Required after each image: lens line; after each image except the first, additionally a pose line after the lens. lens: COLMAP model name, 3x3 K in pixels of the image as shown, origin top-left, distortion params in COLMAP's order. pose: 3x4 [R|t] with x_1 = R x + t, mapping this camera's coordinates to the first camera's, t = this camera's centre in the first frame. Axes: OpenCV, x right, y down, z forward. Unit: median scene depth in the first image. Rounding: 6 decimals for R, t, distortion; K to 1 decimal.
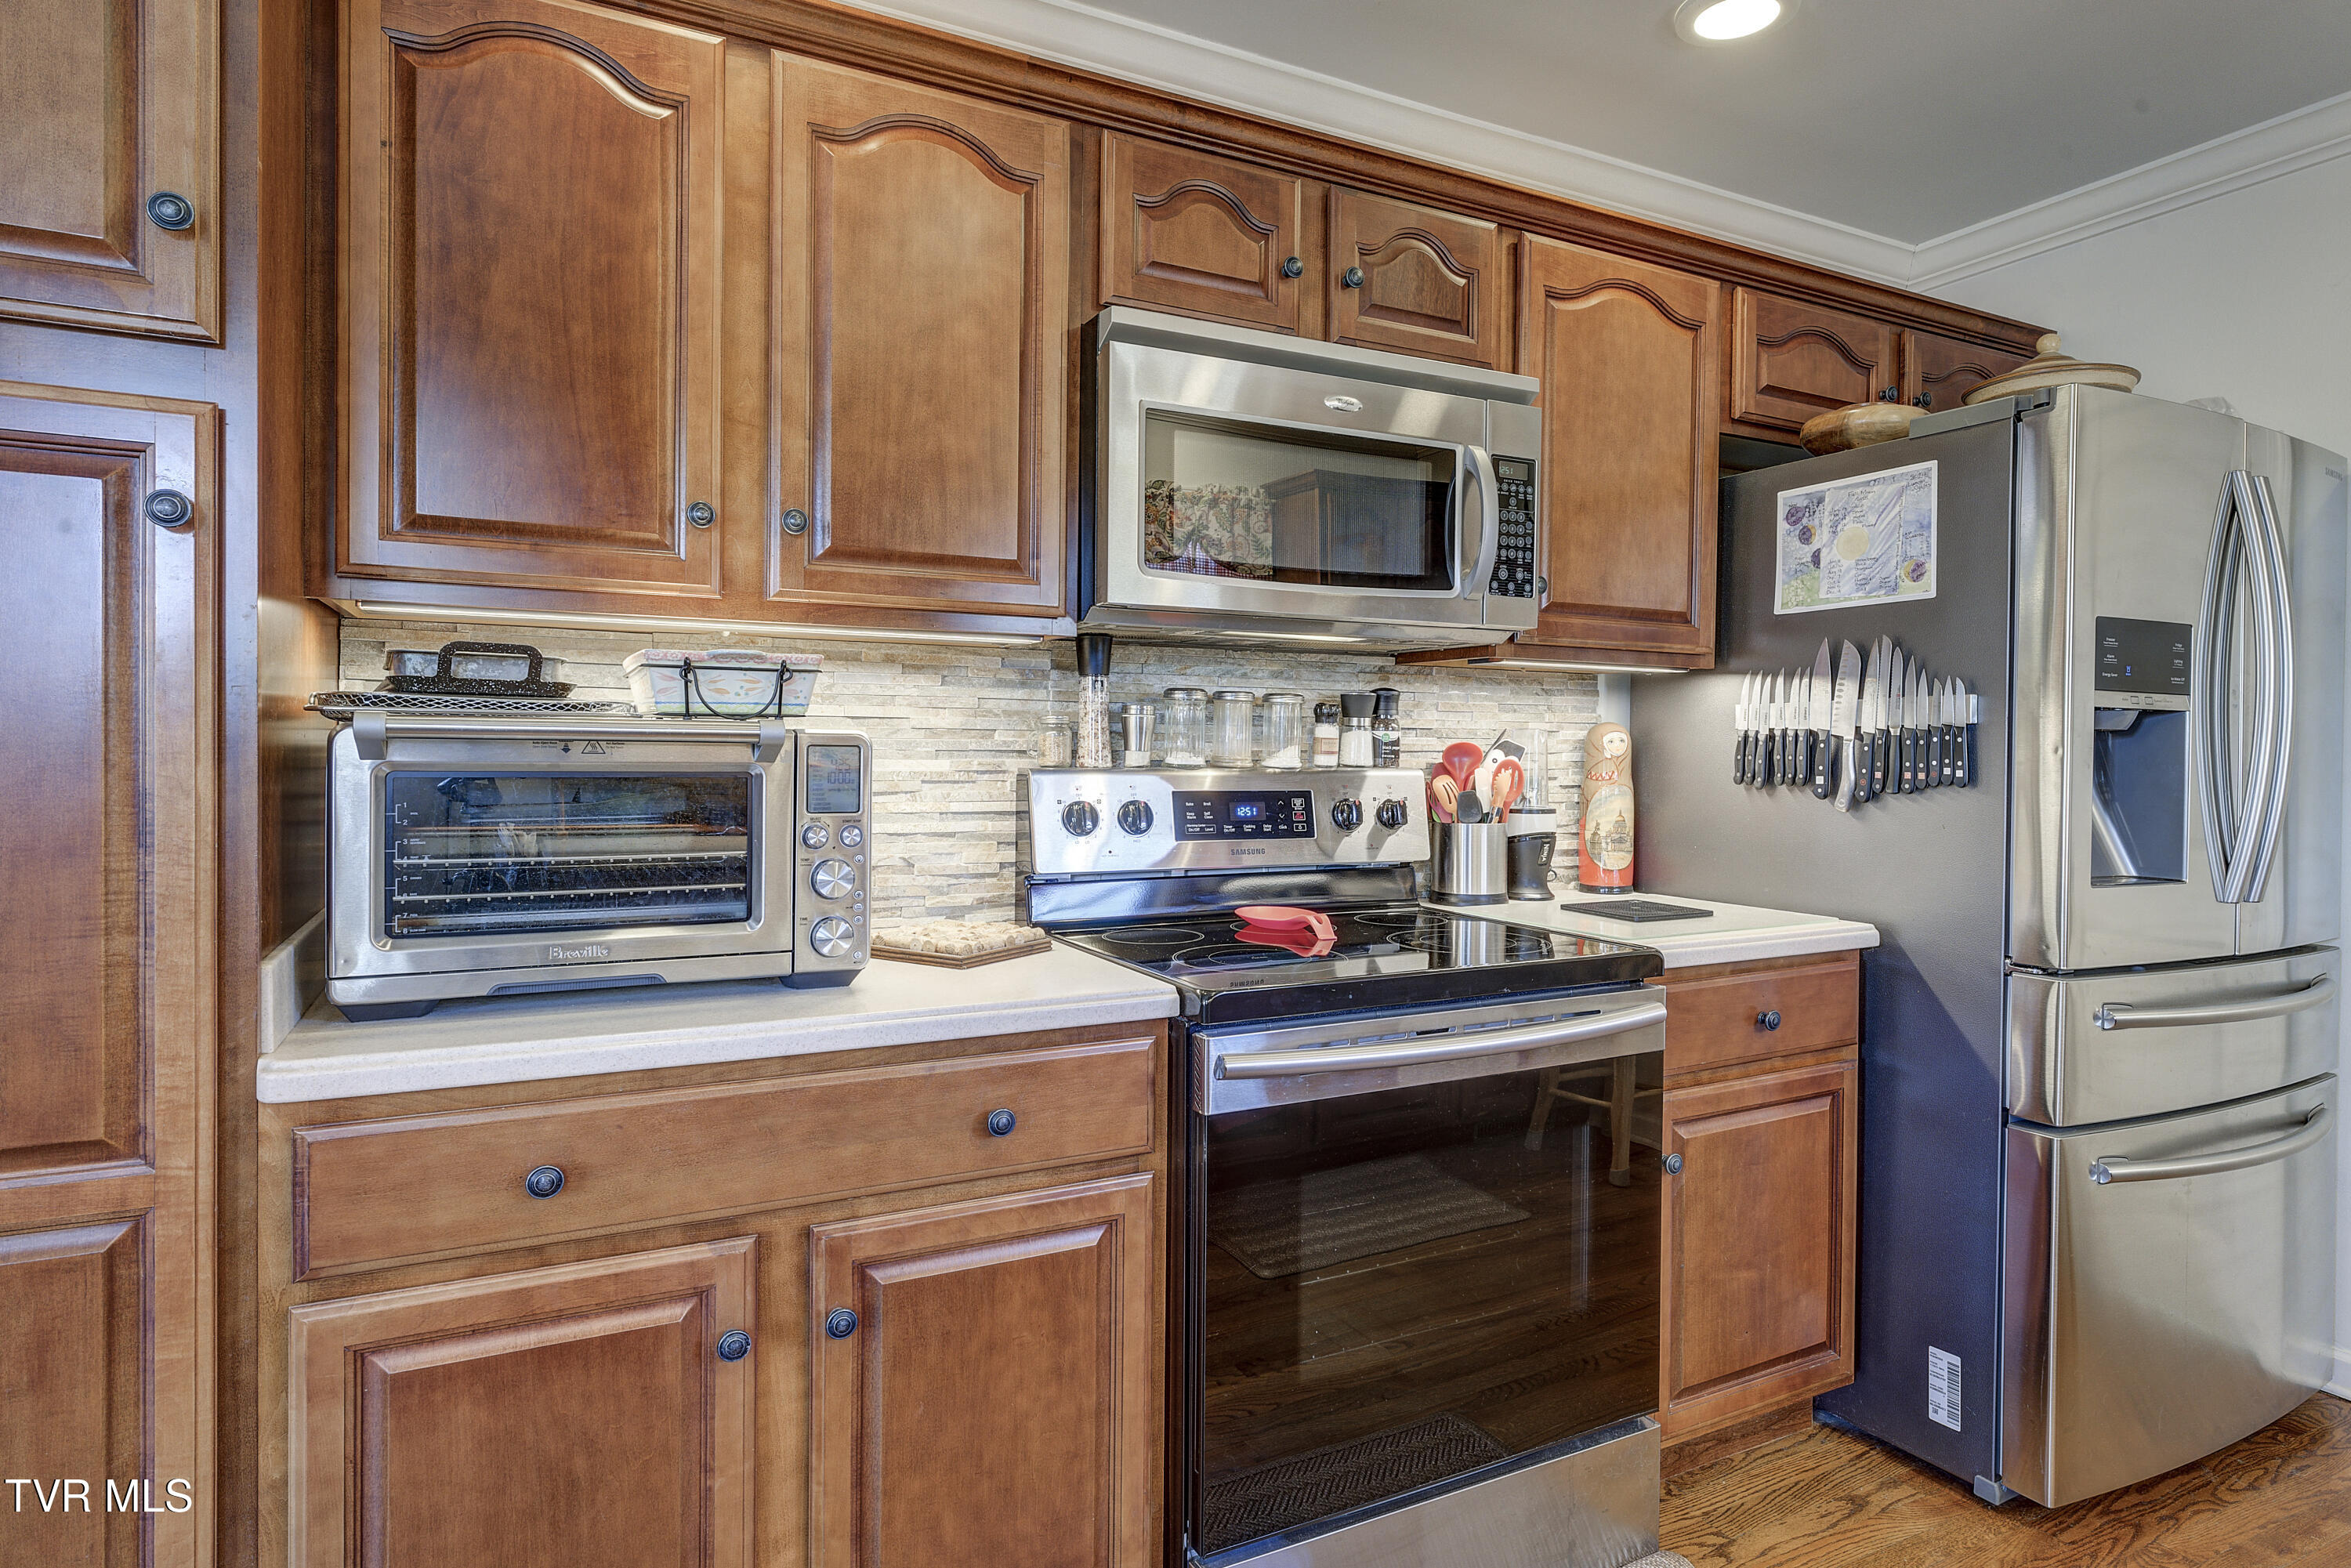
lens RADIAL K [[1219.3, 0, 1178.7], [0, 1219.3, 763.7], [0, 0, 1]] dist [-0.008063, 0.001715]
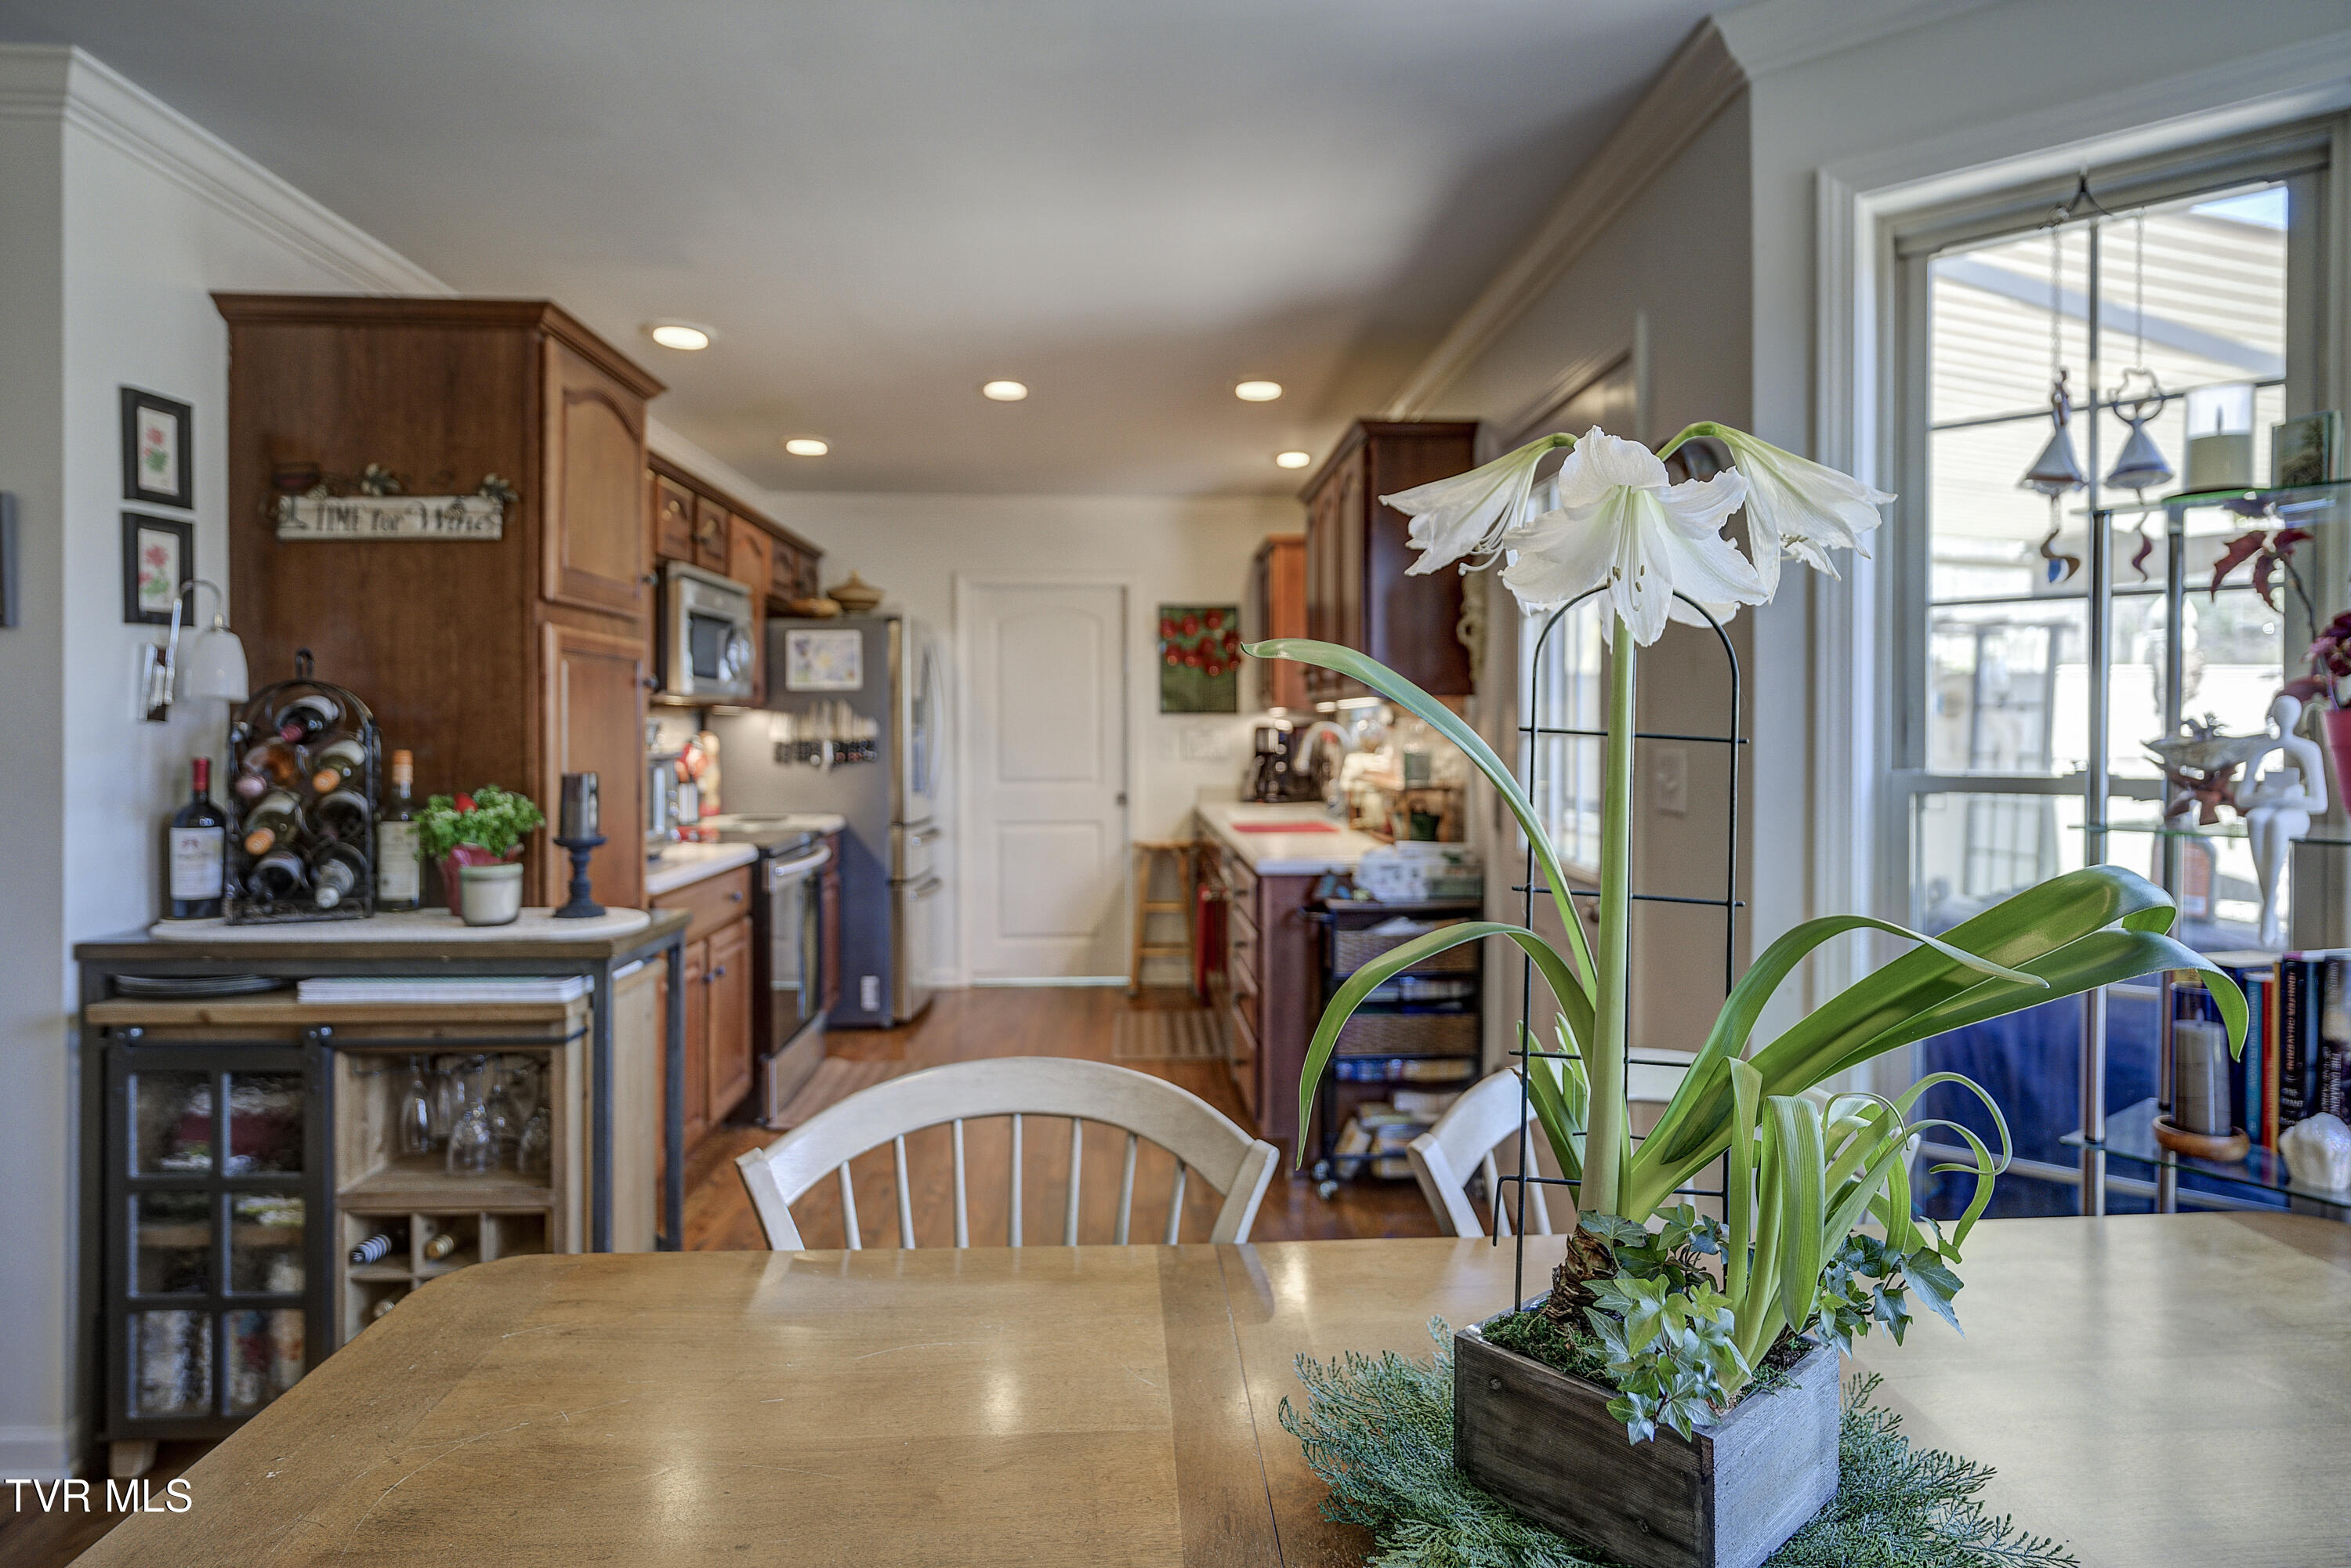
lens RADIAL K [[1327.5, 0, 1203.9], [0, 1327.5, 728.9], [0, 0, 1]] dist [-0.004787, 0.002910]
pose [[0.376459, -0.009382, 0.926386, -1.714899], [0.014757, 0.999883, 0.004130, -0.049400], [-0.926316, 0.012116, 0.376553, -0.732722]]
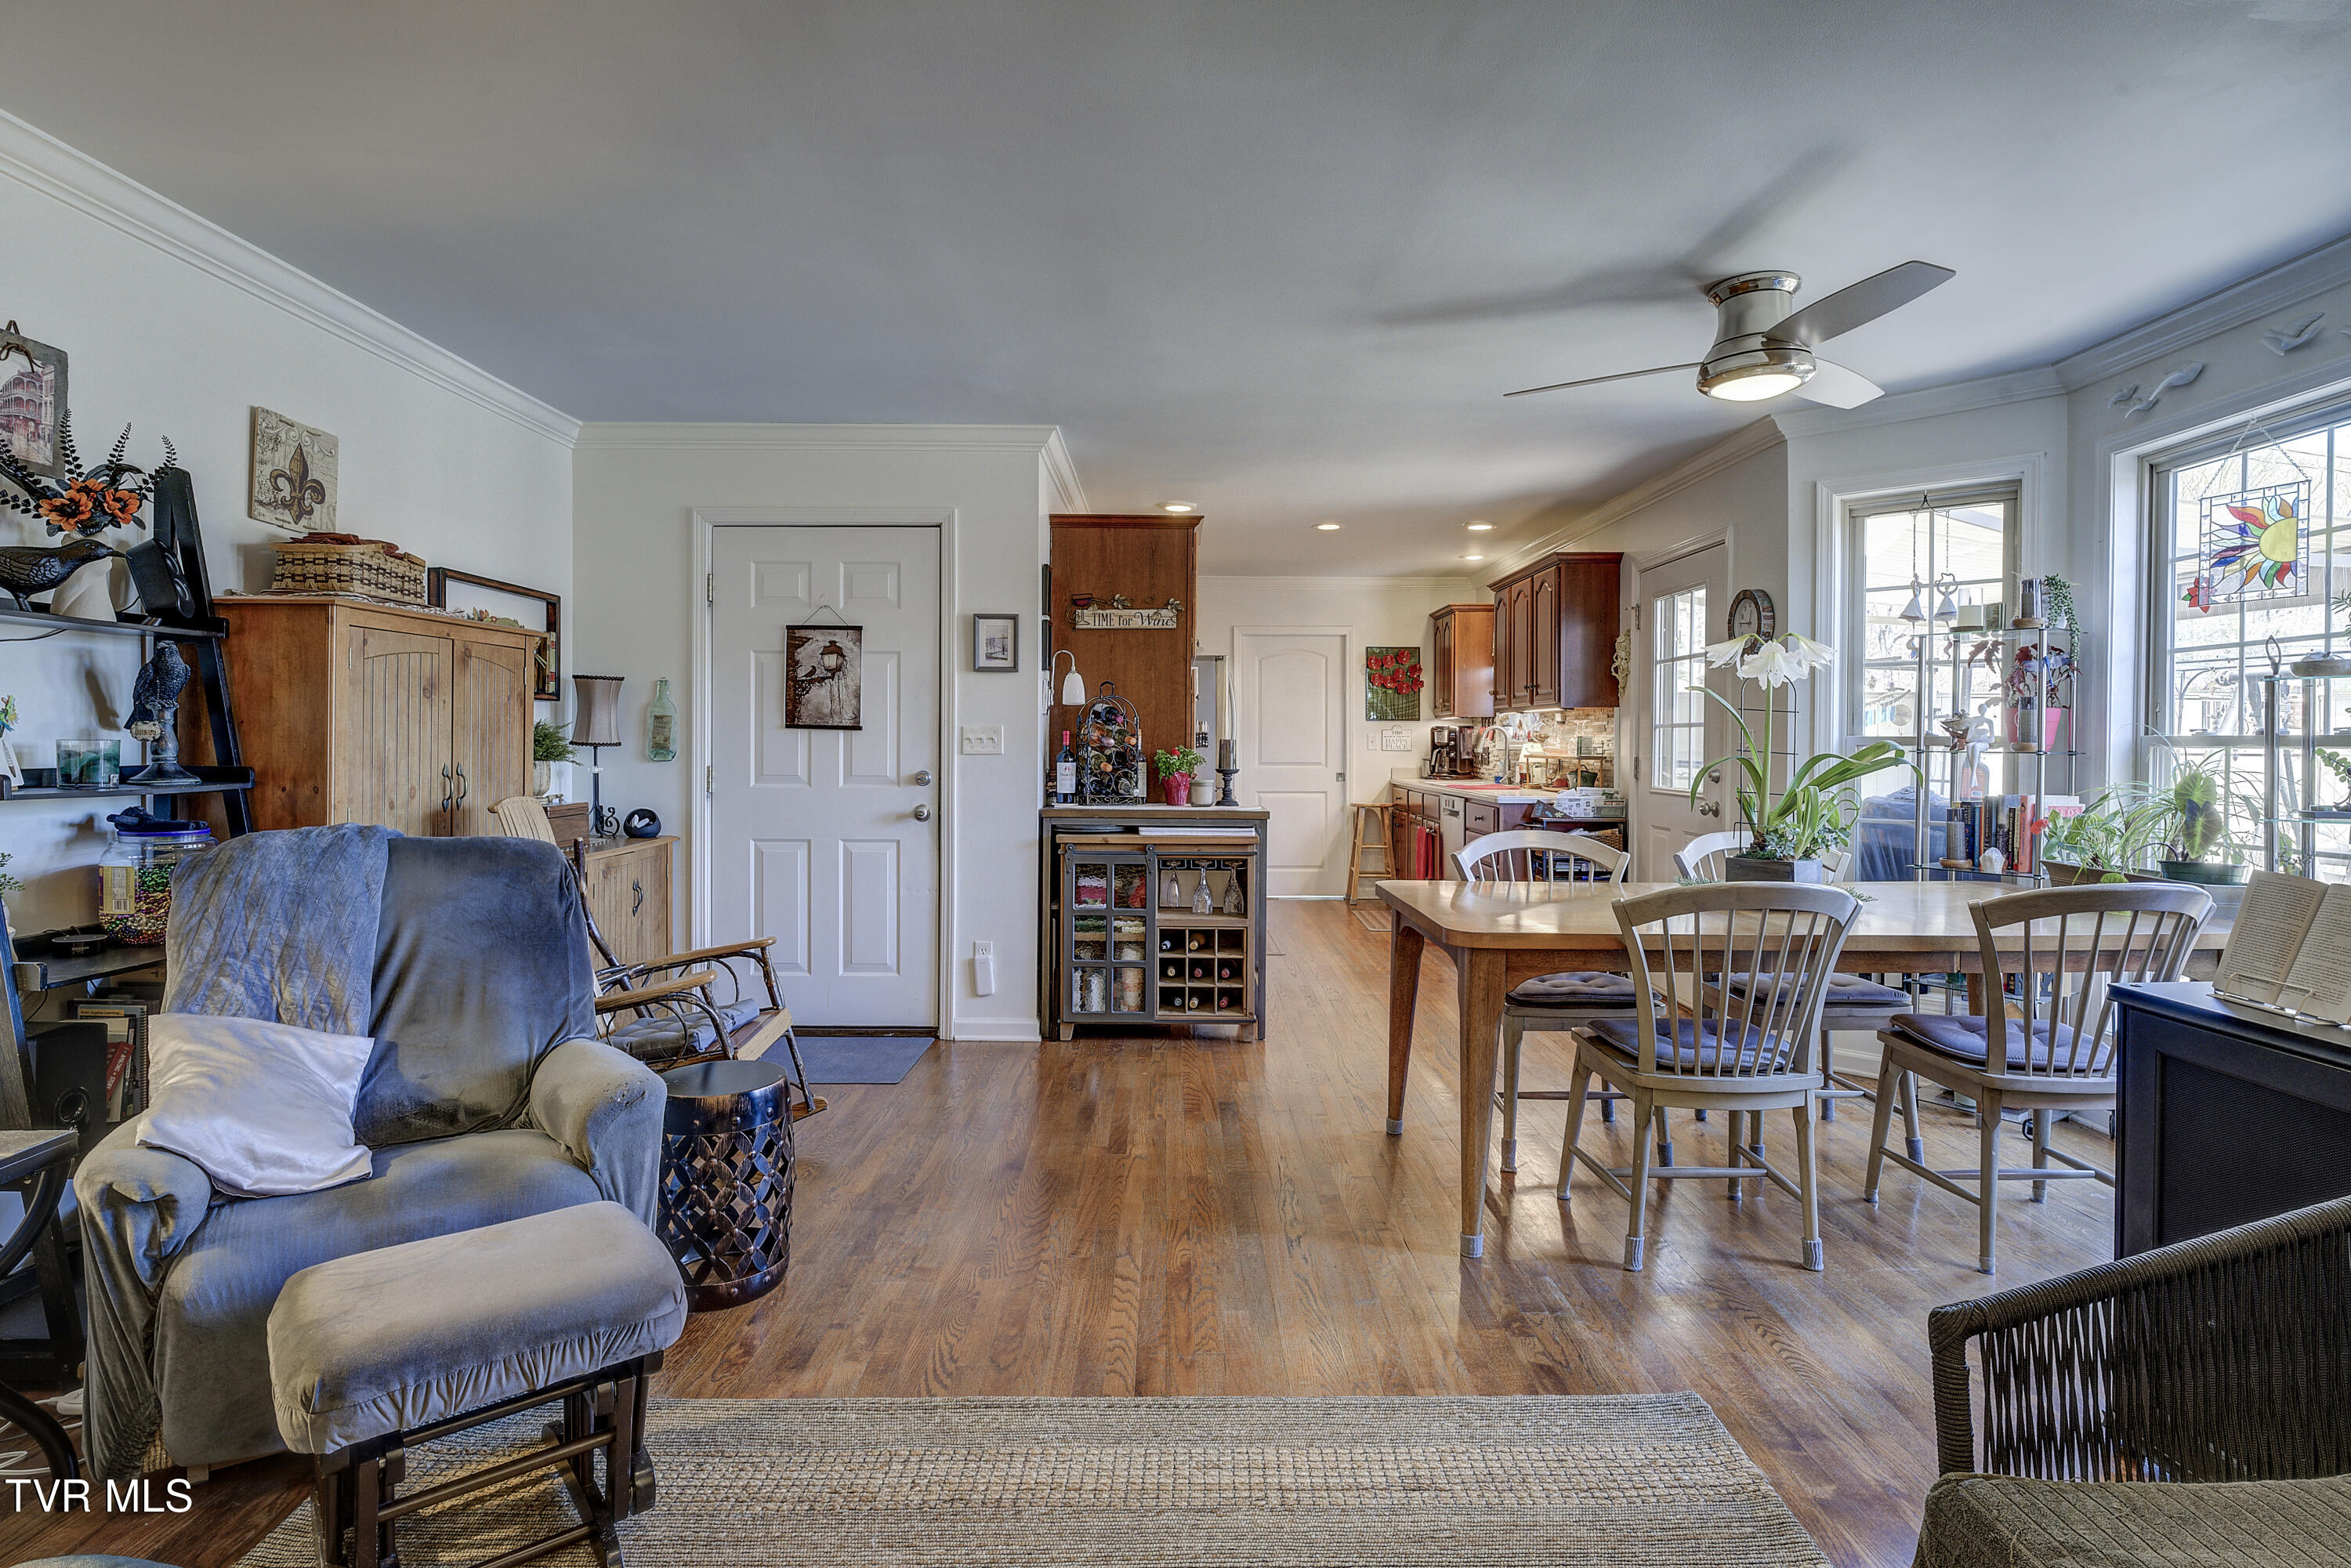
lens RADIAL K [[1181.0, 0, 1193.5], [0, 1181.0, 743.4], [0, 0, 1]] dist [-0.013790, -0.000475]
pose [[0.420799, -0.008796, 0.907111, -3.011314], [0.010837, 0.999930, 0.004669, -0.013676], [-0.907089, 0.007866, 0.420865, -0.659684]]
